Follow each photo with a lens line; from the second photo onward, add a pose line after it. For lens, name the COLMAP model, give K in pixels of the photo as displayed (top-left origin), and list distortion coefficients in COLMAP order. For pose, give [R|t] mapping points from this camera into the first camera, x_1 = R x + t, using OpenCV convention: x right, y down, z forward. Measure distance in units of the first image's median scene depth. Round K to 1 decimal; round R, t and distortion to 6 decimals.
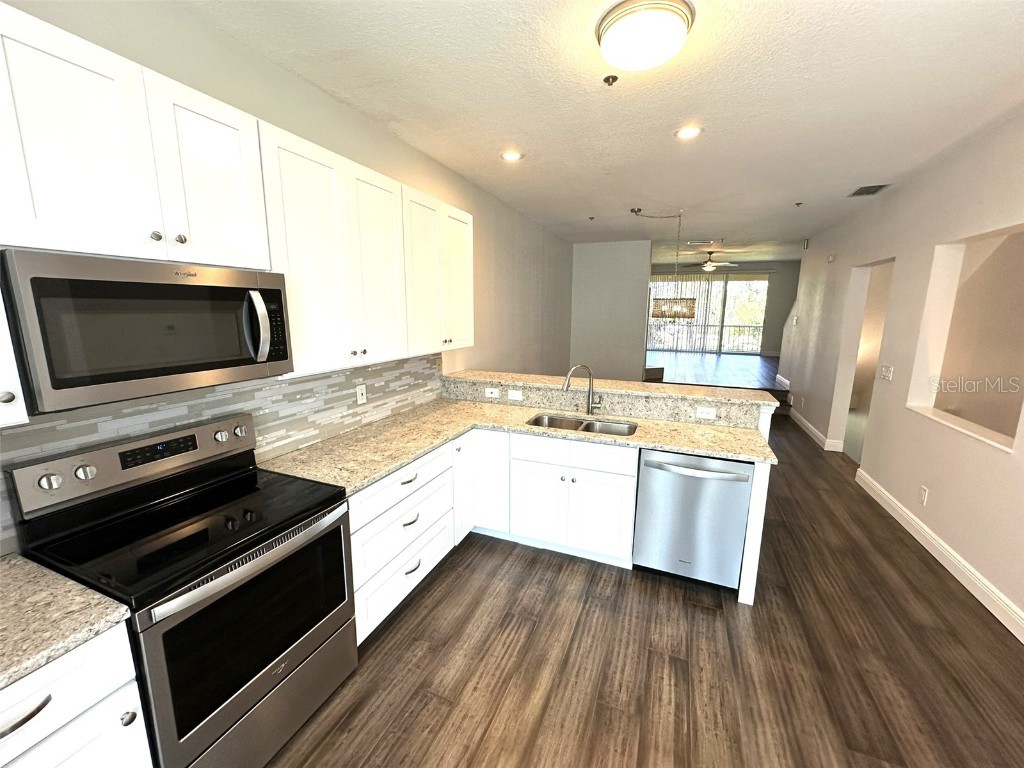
lens RADIAL K [[406.6, 0, 515.0], [0, 406.6, 385.4], [0, 0, 1]] dist [-0.004749, 0.000929]
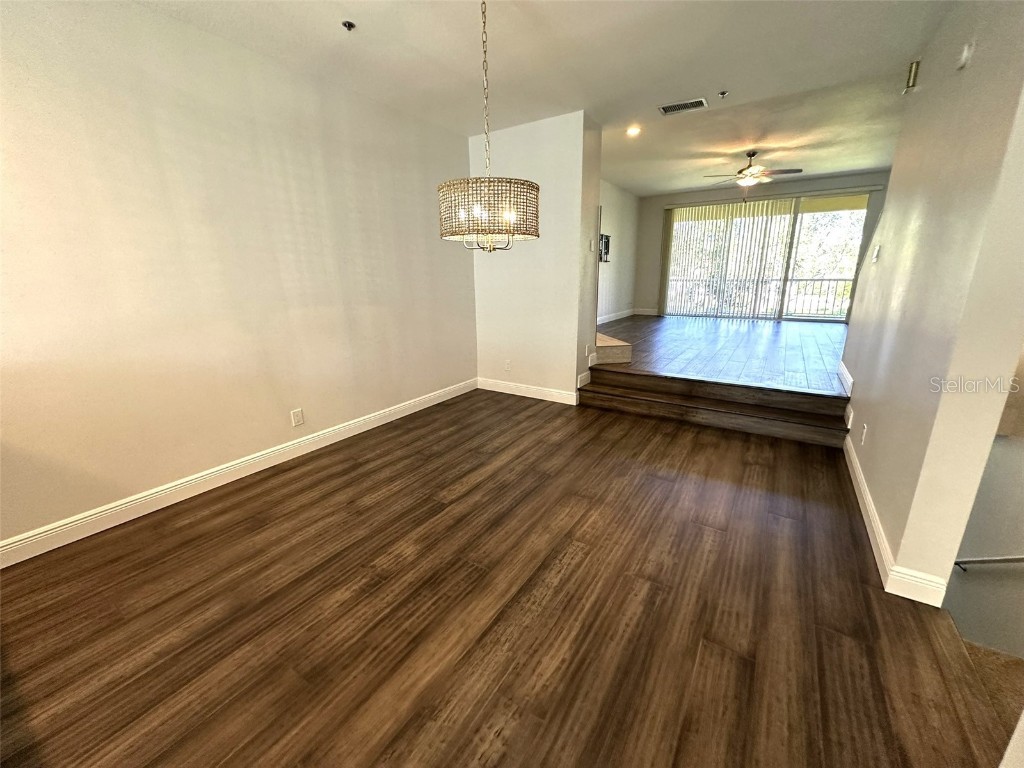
lens RADIAL K [[406.6, 0, 513.0], [0, 406.6, 383.6], [0, 0, 1]] dist [-0.004749, 0.000929]
pose [[0.981631, 0.030721, -0.188299, 0.893231], [-0.015415, 0.996495, 0.082214, -0.097750], [0.190165, -0.077801, 0.978665, 1.068347]]
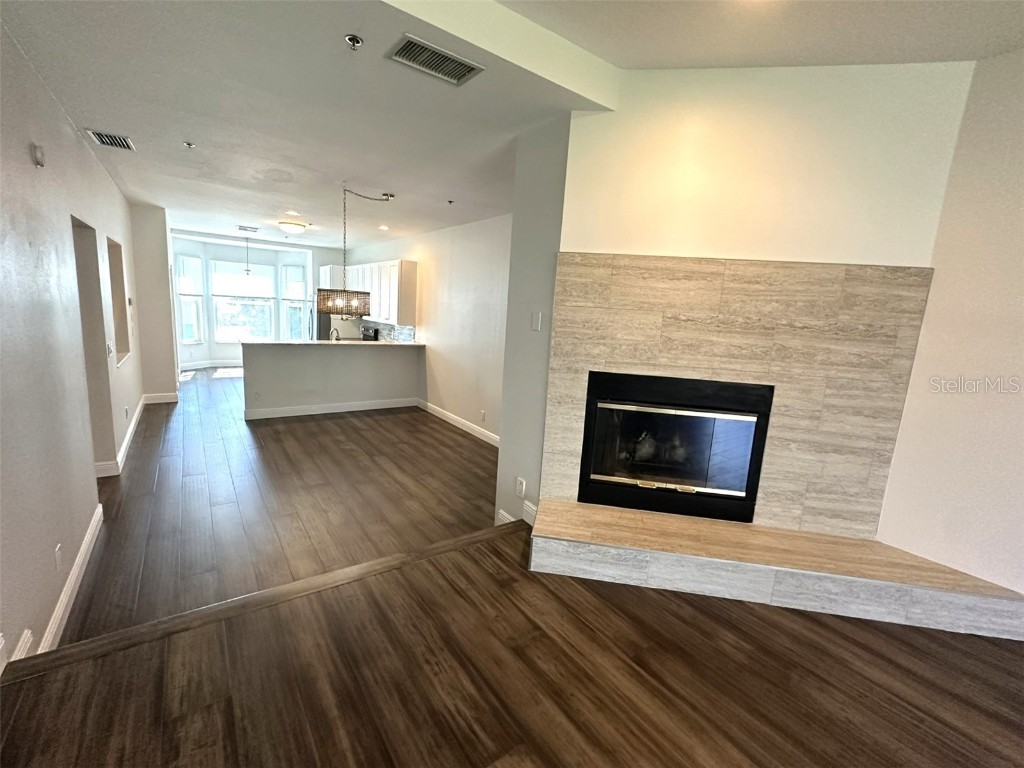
lens RADIAL K [[447.3, 0, 508.9], [0, 447.3, 382.6], [0, 0, 1]] dist [-0.004144, 0.000178]
pose [[-0.537063, 0.094080, -0.838280, 1.767944], [-0.220813, 0.943430, 0.247350, -0.596845], [0.814129, 0.317946, -0.485907, 3.174203]]
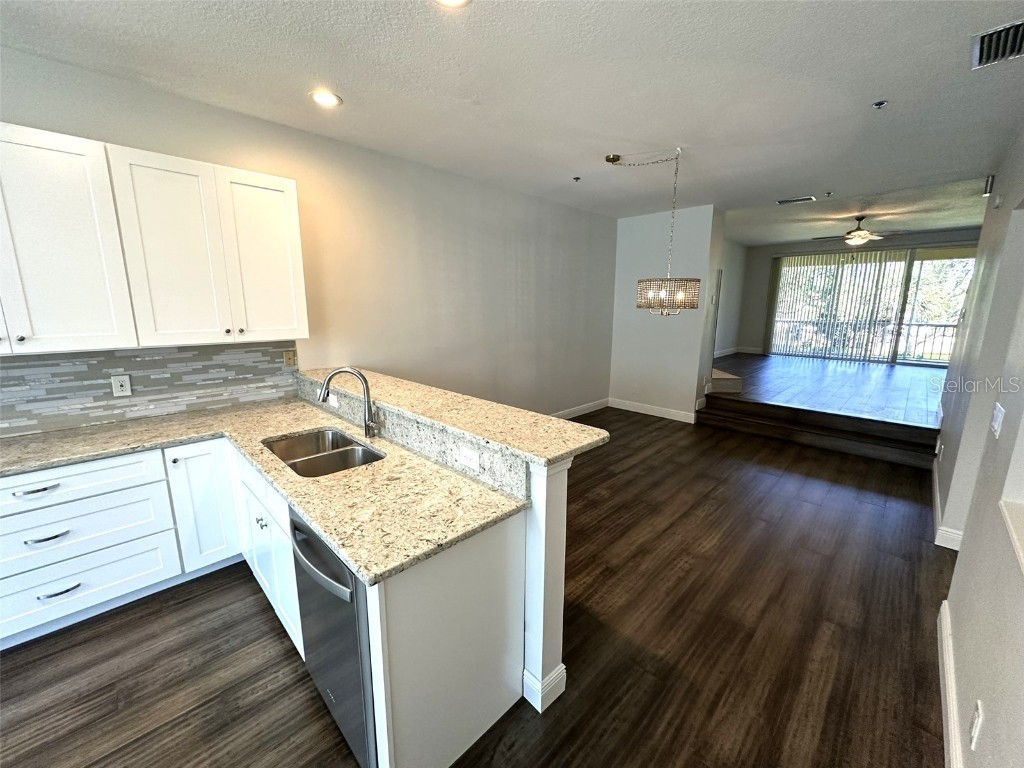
lens RADIAL K [[406.6, 0, 514.6], [0, 406.6, 384.5], [0, 0, 1]] dist [-0.004749, 0.000929]
pose [[0.924081, 0.071985, -0.375357, 0.756269], [-0.068853, 0.997389, 0.021768, -0.059898], [0.375944, 0.005729, 0.926625, 0.464698]]
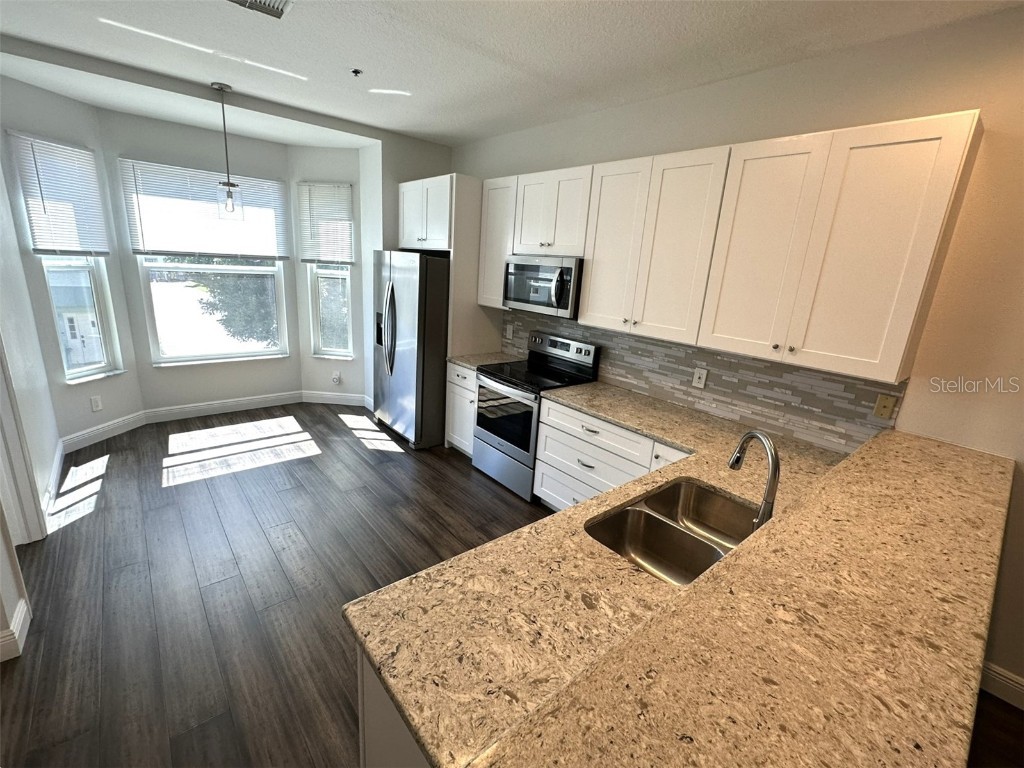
lens RADIAL K [[447.3, 0, 515.2], [0, 447.3, 384.0], [0, 0, 1]] dist [-0.004144, 0.000178]
pose [[-0.455216, 0.196441, -0.868441, 0.735364], [-0.231893, 0.915541, 0.328648, -0.207749], [0.859653, 0.350991, -0.371215, 0.980487]]
